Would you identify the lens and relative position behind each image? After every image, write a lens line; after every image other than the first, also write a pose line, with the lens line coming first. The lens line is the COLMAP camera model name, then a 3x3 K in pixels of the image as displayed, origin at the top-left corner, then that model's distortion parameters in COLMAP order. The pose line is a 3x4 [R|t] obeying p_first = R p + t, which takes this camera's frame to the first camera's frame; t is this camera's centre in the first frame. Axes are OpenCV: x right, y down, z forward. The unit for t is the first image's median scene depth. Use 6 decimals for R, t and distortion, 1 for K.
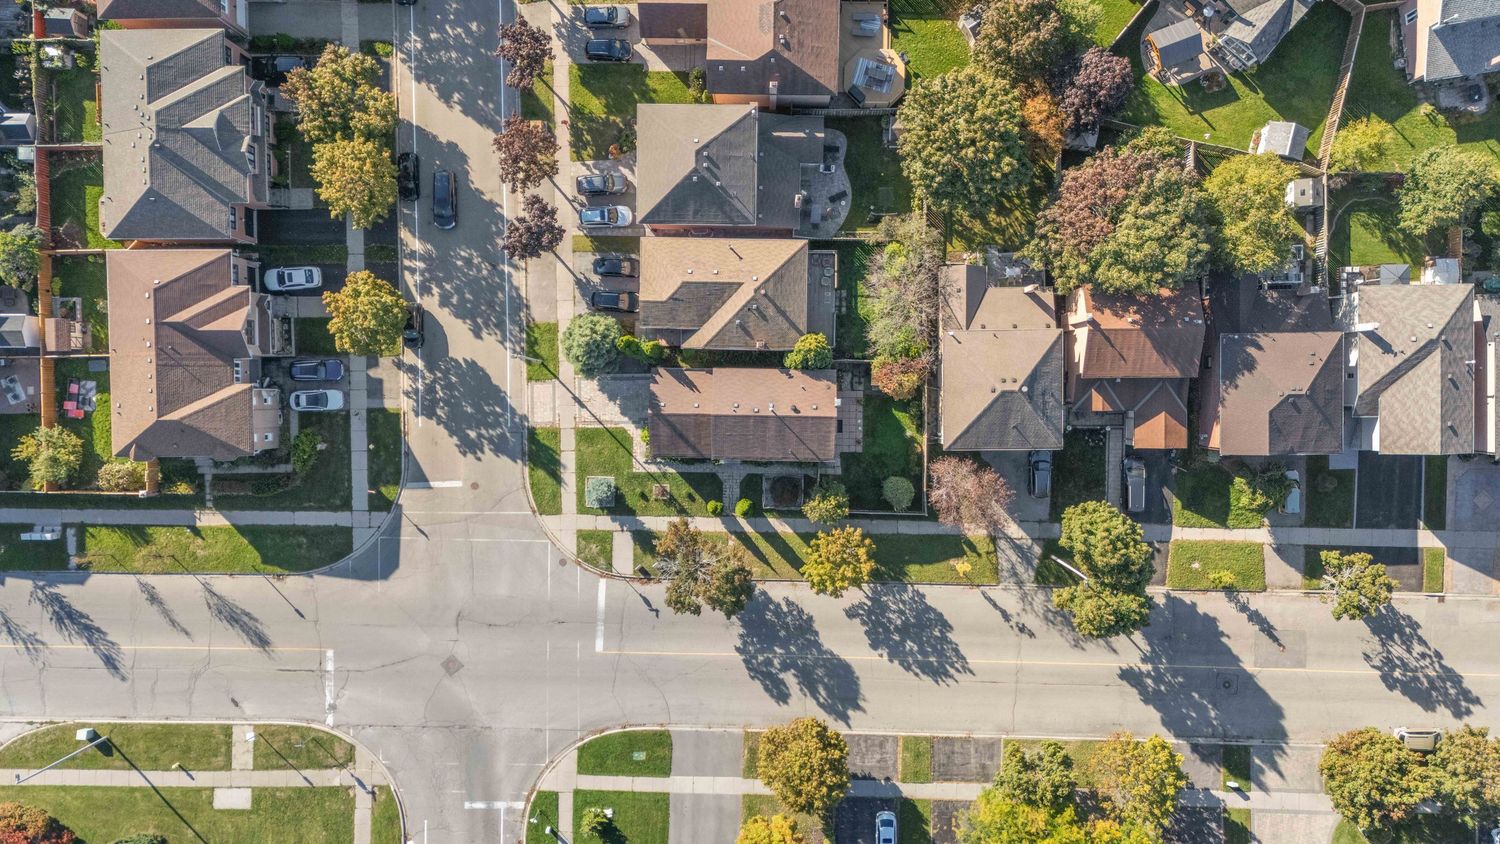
lens RADIAL K [[1069.4, 0, 746.9], [0, 1069.4, 423.5], [0, 0, 1]] dist [0.154040, -0.076342]
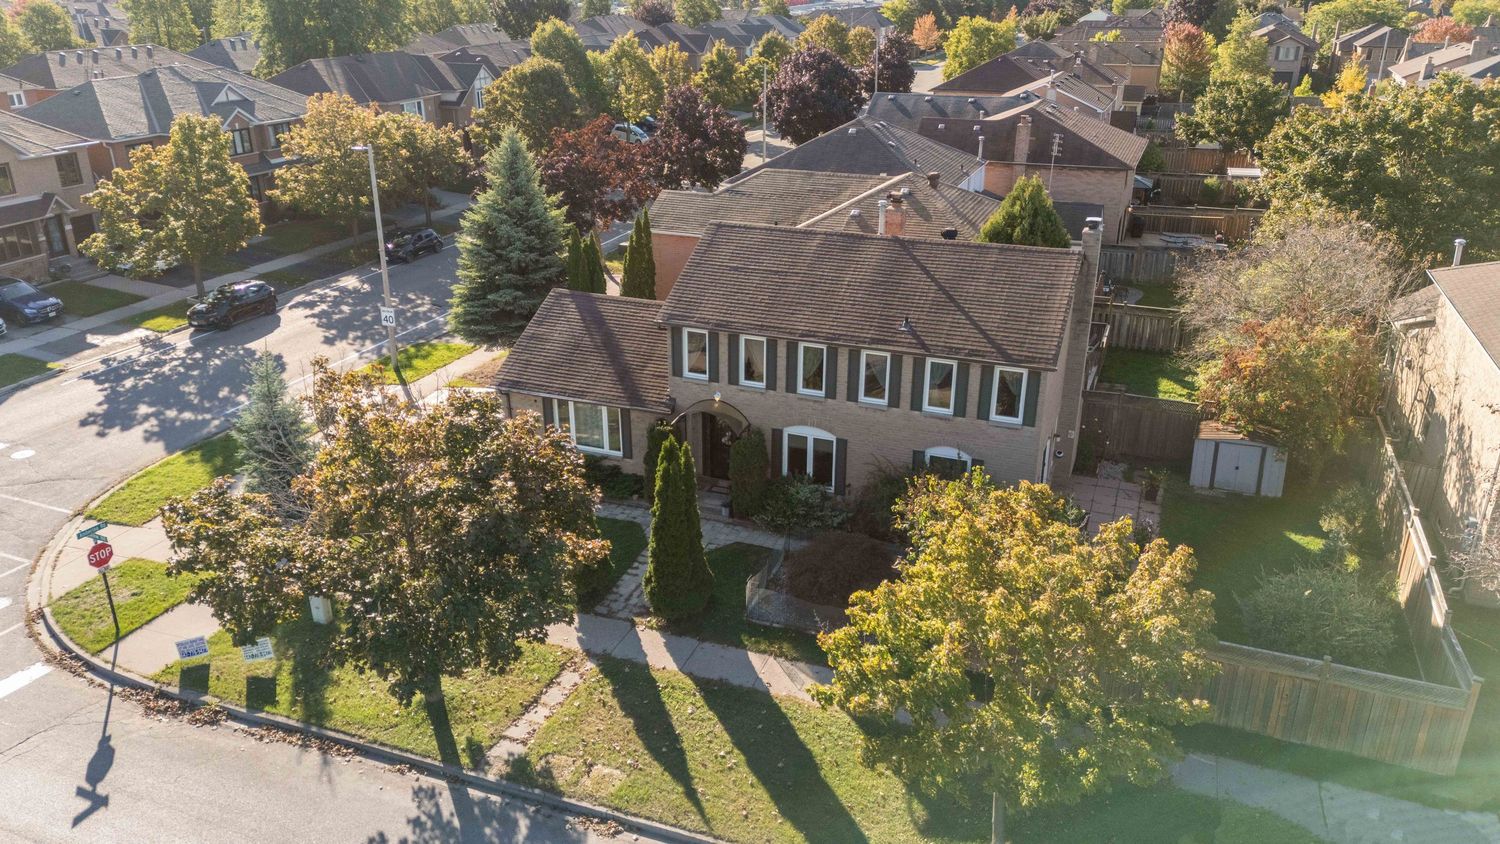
lens RADIAL K [[1091.9, 0, 750.6], [0, 1091.9, 421.4], [0, 0, 1]] dist [0.088523, -0.083672]
pose [[0.933849, 0.148311, -0.325469, 0.097201], [-0.357025, 0.332013, -0.873098, 0.299354], [-0.021430, 0.931542, 0.363001, 0.860827]]
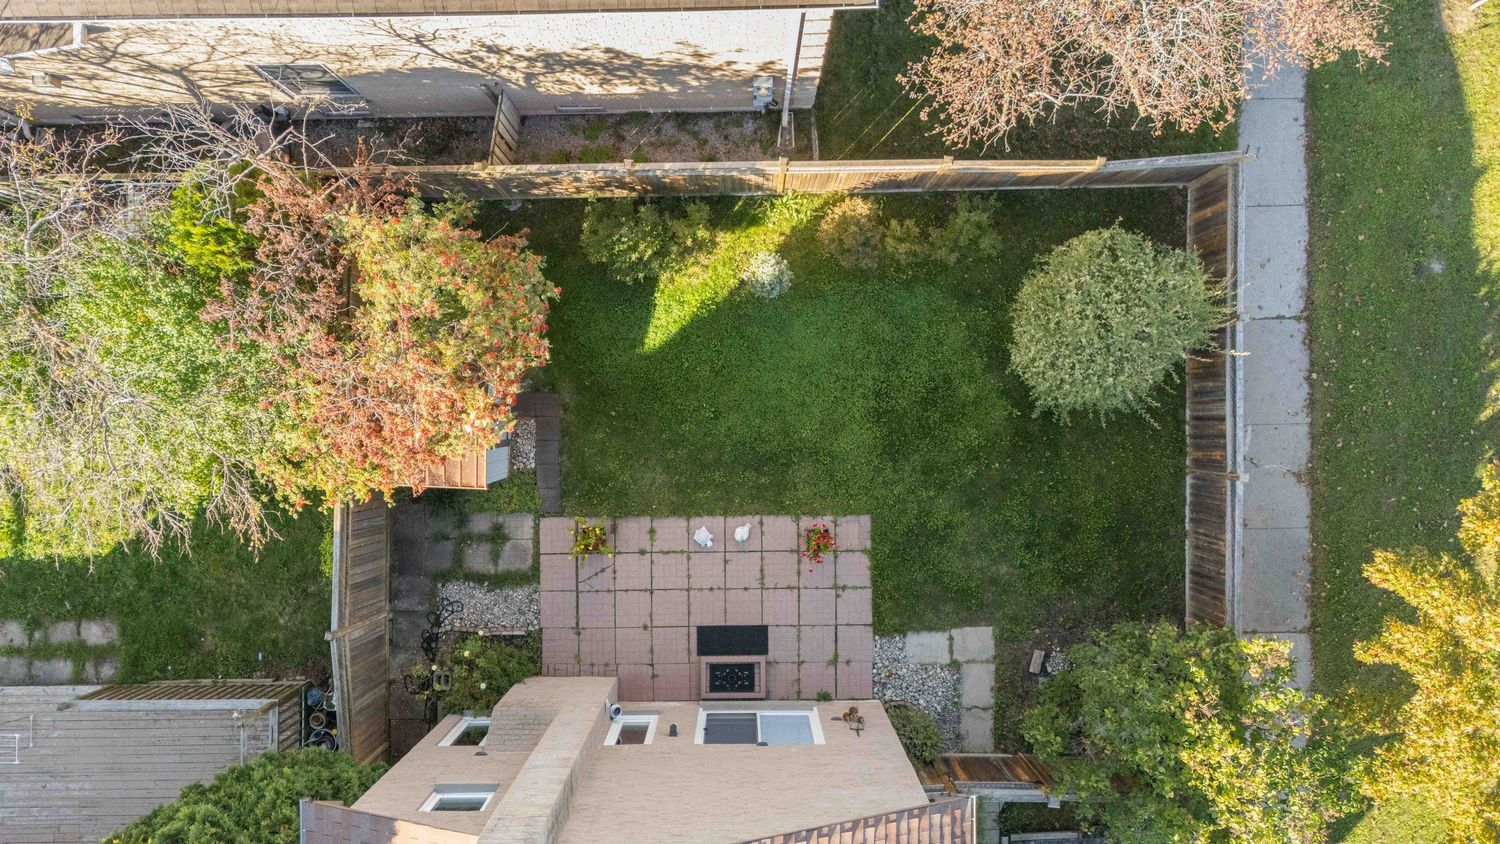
lens RADIAL K [[1096.2, 0, 752.5], [0, 1096.2, 419.9], [0, 0, 1]] dist [0.059309, -0.036646]
pose [[-0.016913, -0.999707, 0.017313, 0.121226], [0.999696, -0.017218, -0.017638, 0.010103], [0.017931, 0.017009, 0.999695, 0.809439]]
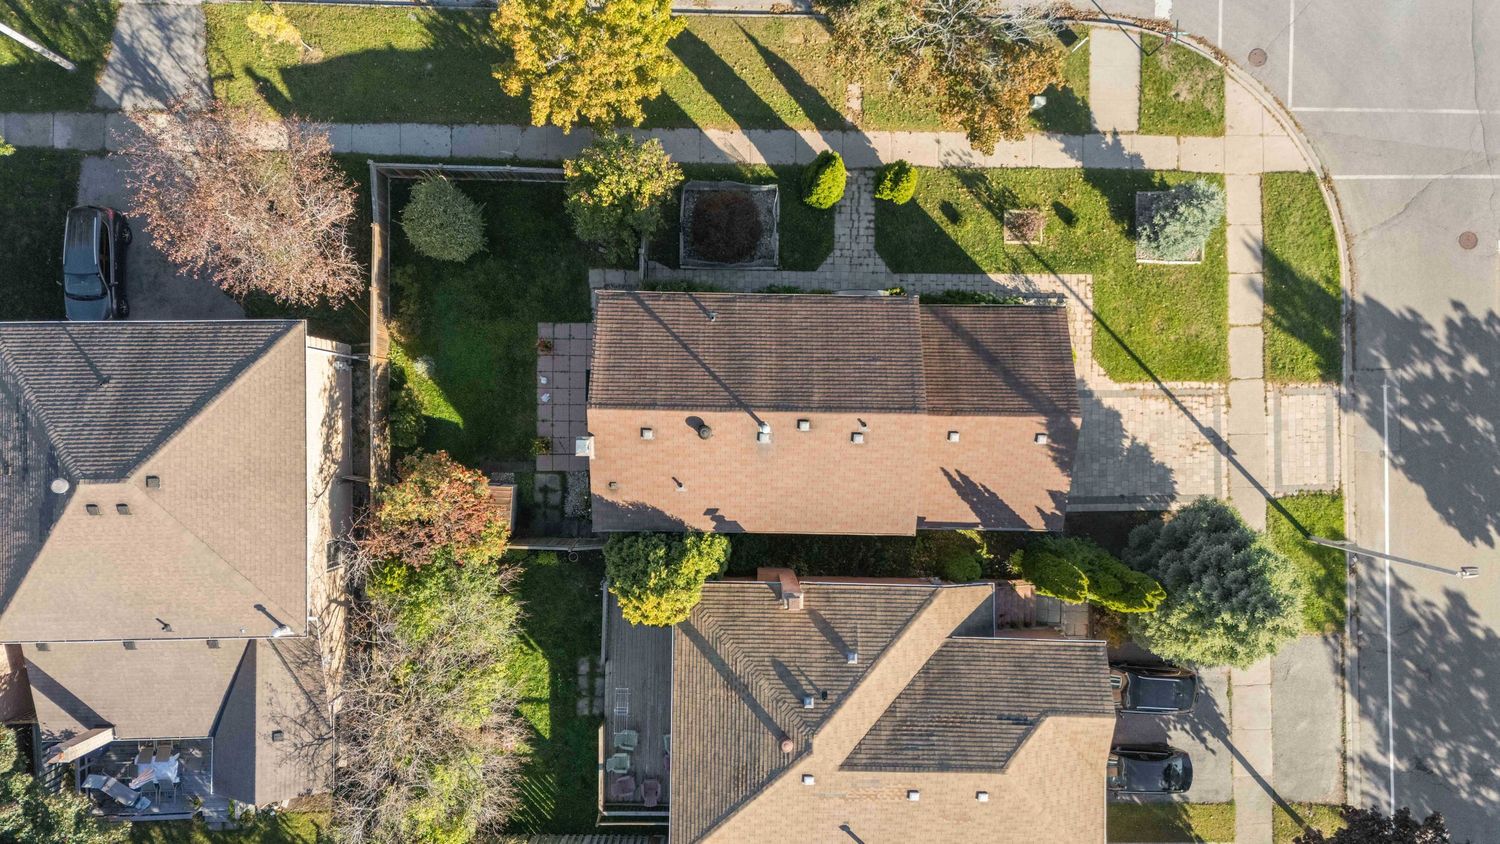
lens RADIAL K [[1127.2, 0, 752.8], [0, 1127.2, 417.0], [0, 0, 1]] dist [0.082938, -0.075302]
pose [[-0.999998, 0.001703, 0.000415, 0.024657], [-0.001709, -0.999920, -0.012528, -0.004150], [0.000394, -0.012528, 0.999921, 0.563260]]
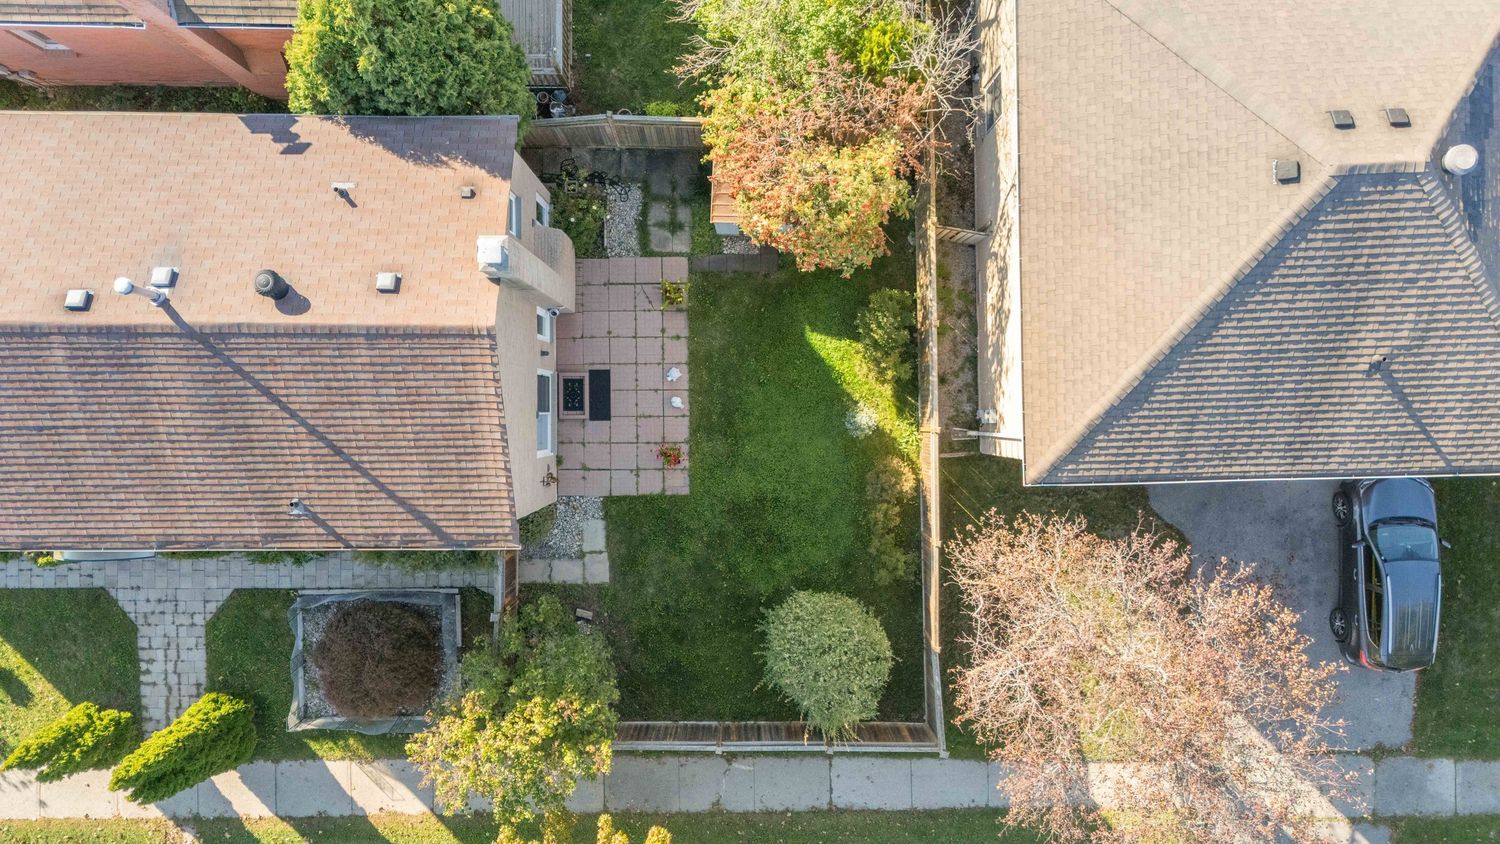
lens RADIAL K [[1091.9, 0, 750.6], [0, 1091.9, 421.4], [0, 0, 1]] dist [0.088523, -0.083672]
pose [[0.999581, -0.015792, 0.024256, 0.116298], [0.016217, 0.999716, -0.017460, 0.014095], [-0.023973, 0.017846, 0.999553, 0.736414]]
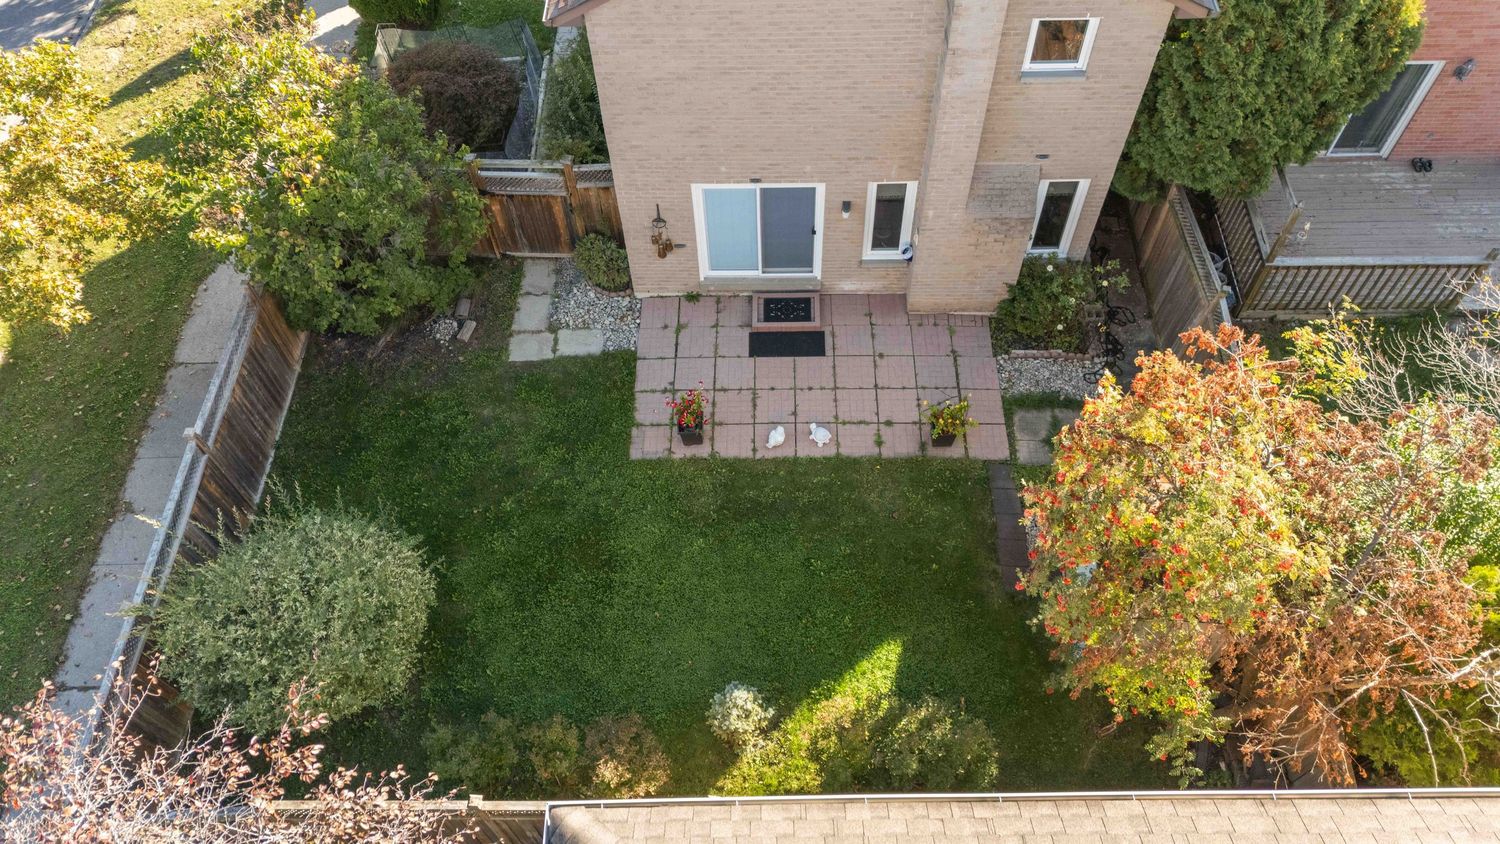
lens RADIAL K [[1090.7, 0, 749.8], [0, 1090.7, 423.8], [0, 0, 1]] dist [0.102856, -0.130975]
pose [[0.001056, 0.842230, -0.539117, 0.192057], [-0.999999, 0.000942, -0.000487, 0.008783], [0.000098, 0.539117, 0.842231, 0.857737]]
